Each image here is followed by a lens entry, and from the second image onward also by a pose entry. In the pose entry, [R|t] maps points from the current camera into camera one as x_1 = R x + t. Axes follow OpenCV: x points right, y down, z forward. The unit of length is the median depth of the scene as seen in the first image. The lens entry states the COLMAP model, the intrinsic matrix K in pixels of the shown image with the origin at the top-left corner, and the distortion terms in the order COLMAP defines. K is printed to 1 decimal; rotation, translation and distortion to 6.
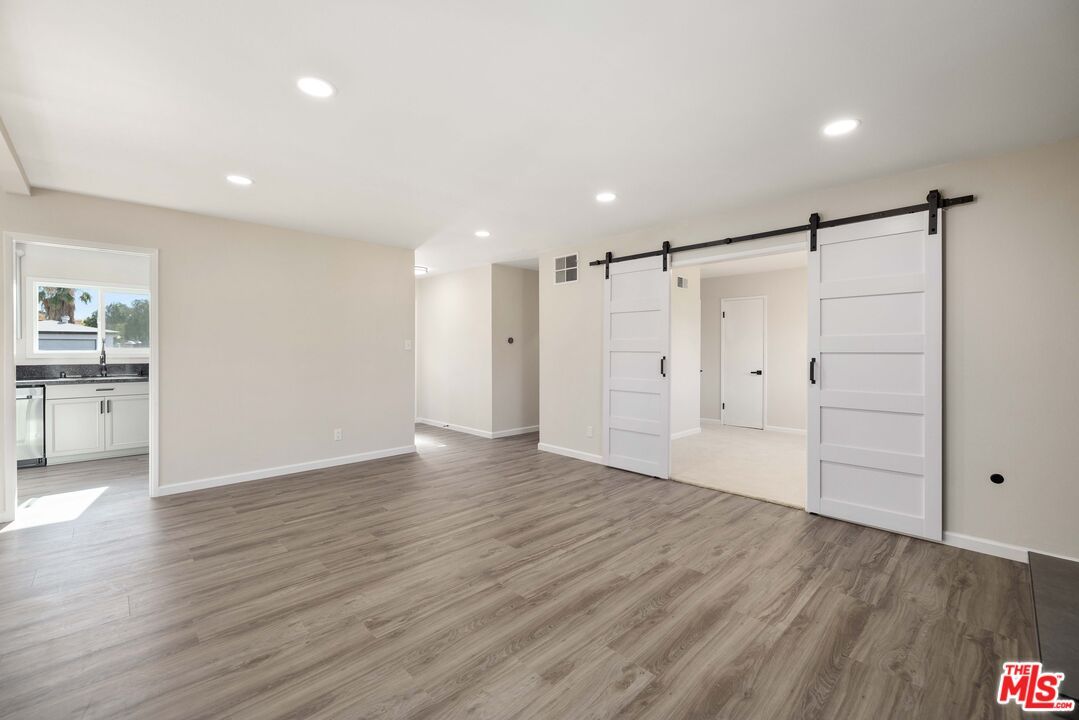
lens RADIAL K [[451.1, 0, 537.7], [0, 451.1, 355.9], [0, 0, 1]] dist [-0.001148, 0.000087]
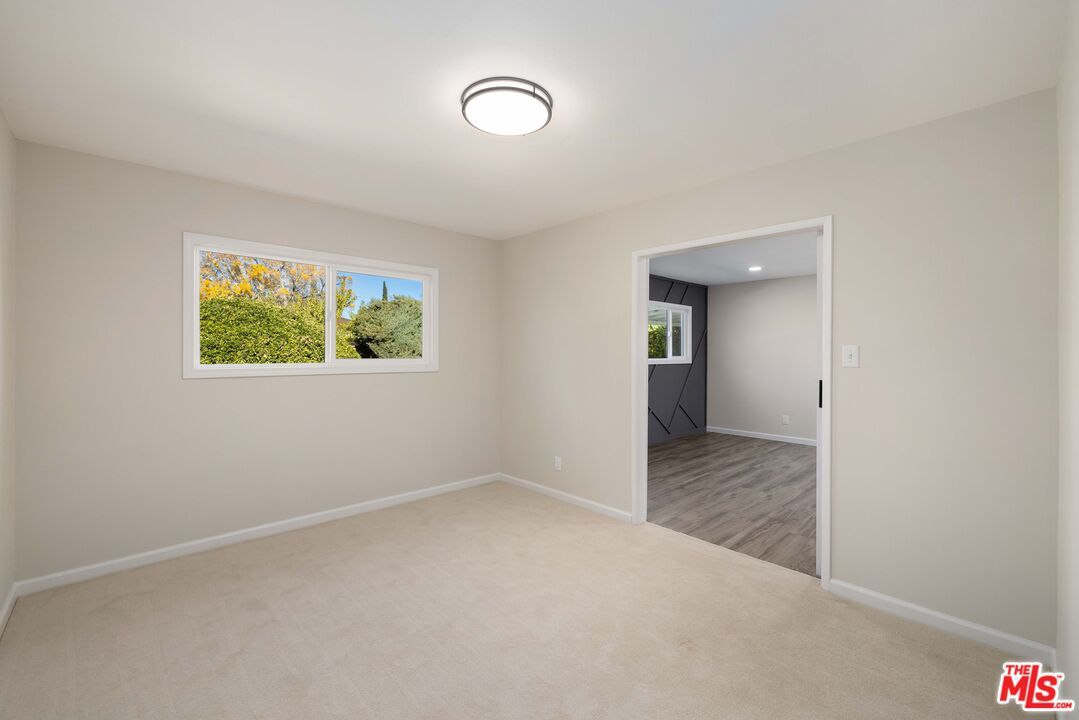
lens RADIAL K [[451.1, 0, 536.4], [0, 451.1, 351.0], [0, 0, 1]] dist [-0.001148, 0.000087]
pose [[-0.999791, -0.007484, 0.019043, 0.865193], [-0.007209, 0.999869, 0.014495, -0.053215], [-0.019149, 0.014355, -0.999714, 2.105015]]
